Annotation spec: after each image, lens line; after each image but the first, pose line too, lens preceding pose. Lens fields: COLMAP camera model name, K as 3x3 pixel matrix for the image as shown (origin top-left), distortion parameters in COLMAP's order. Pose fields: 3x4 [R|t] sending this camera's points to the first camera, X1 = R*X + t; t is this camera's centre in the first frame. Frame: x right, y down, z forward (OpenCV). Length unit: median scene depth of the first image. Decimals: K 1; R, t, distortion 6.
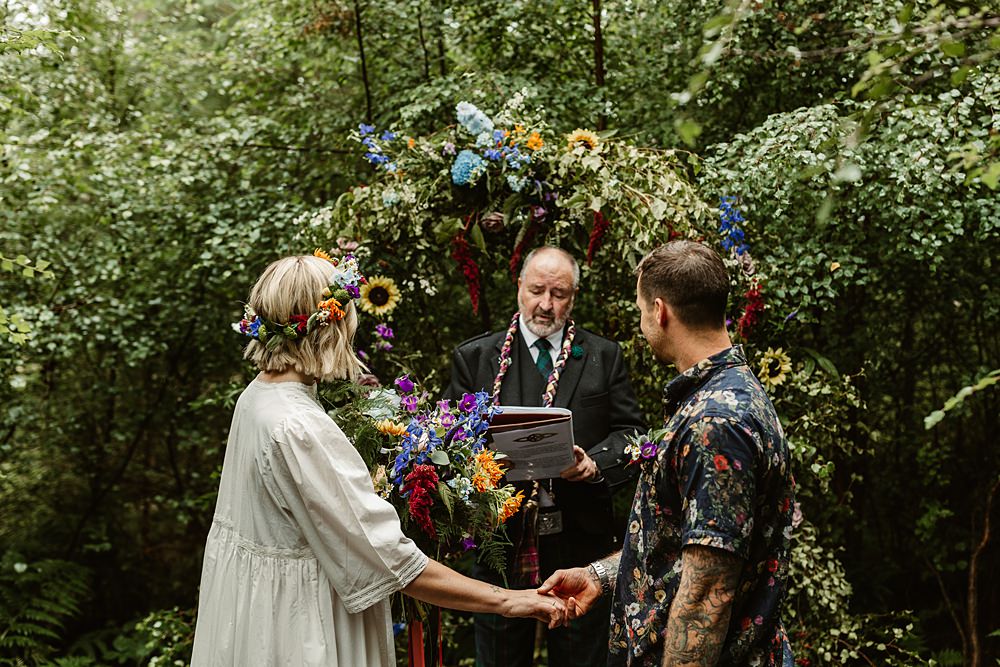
lens RADIAL K [[843.7, 0, 501.6], [0, 843.7, 328.2], [0, 0, 1]] dist [0.021848, -0.015423]
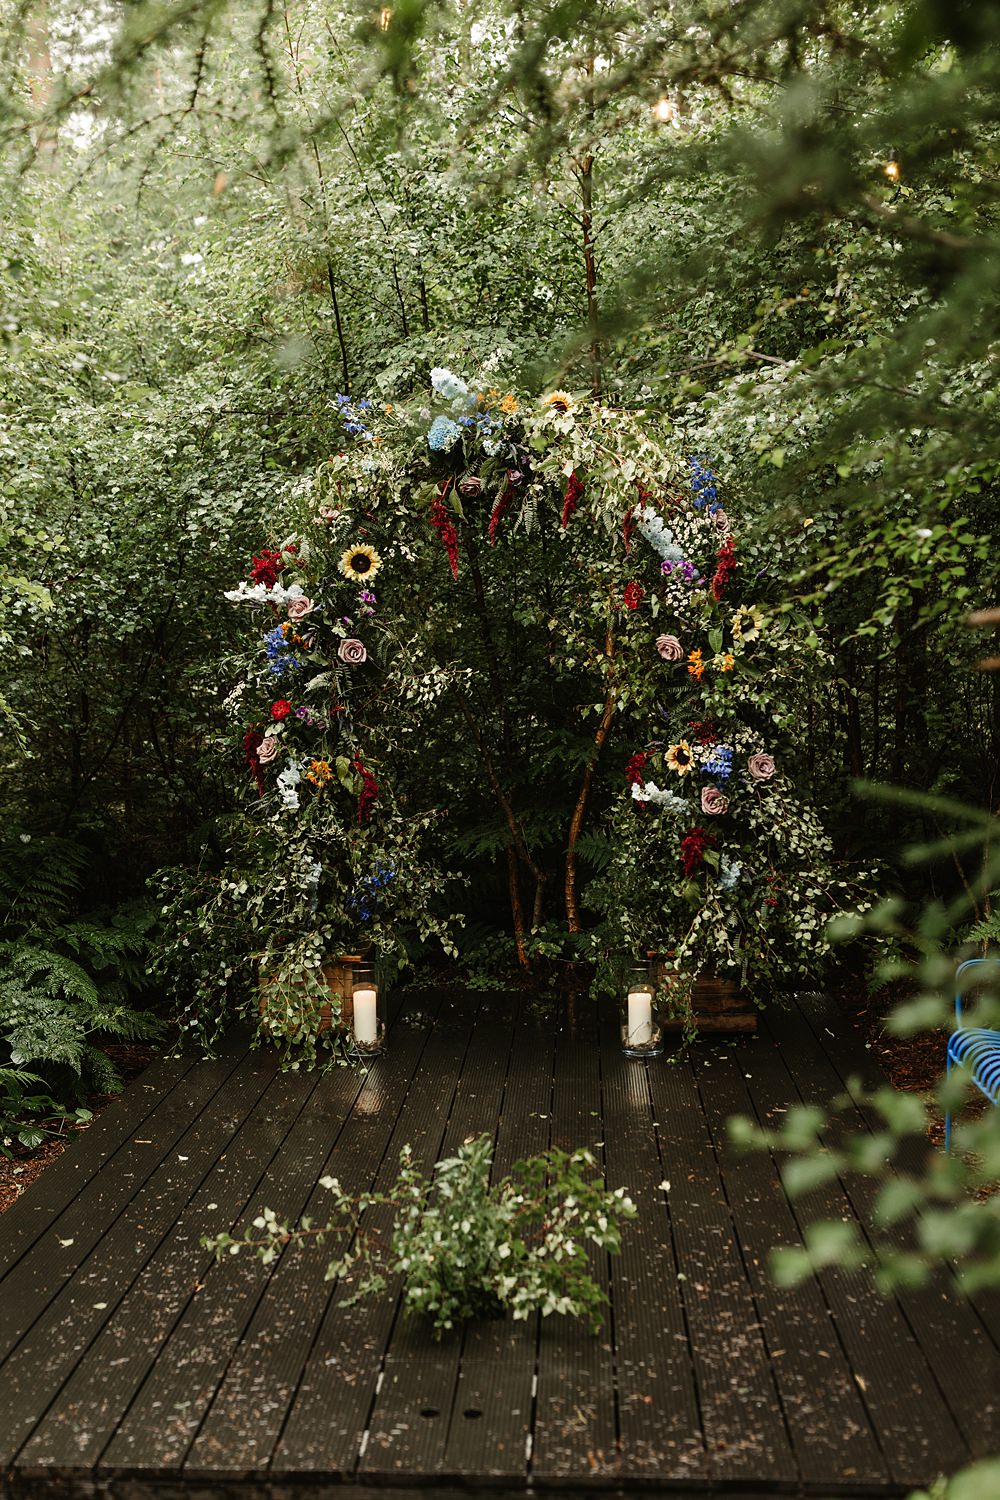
lens RADIAL K [[1265.5, 0, 502.2], [0, 1265.5, 758.7], [0, 0, 1]] dist [0.021848, -0.015423]
pose [[0.998799, -0.016678, -0.046061, 0.093731], [0.021334, 0.994504, 0.102503, 0.044526], [0.044098, -0.103362, 0.993666, -0.550821]]
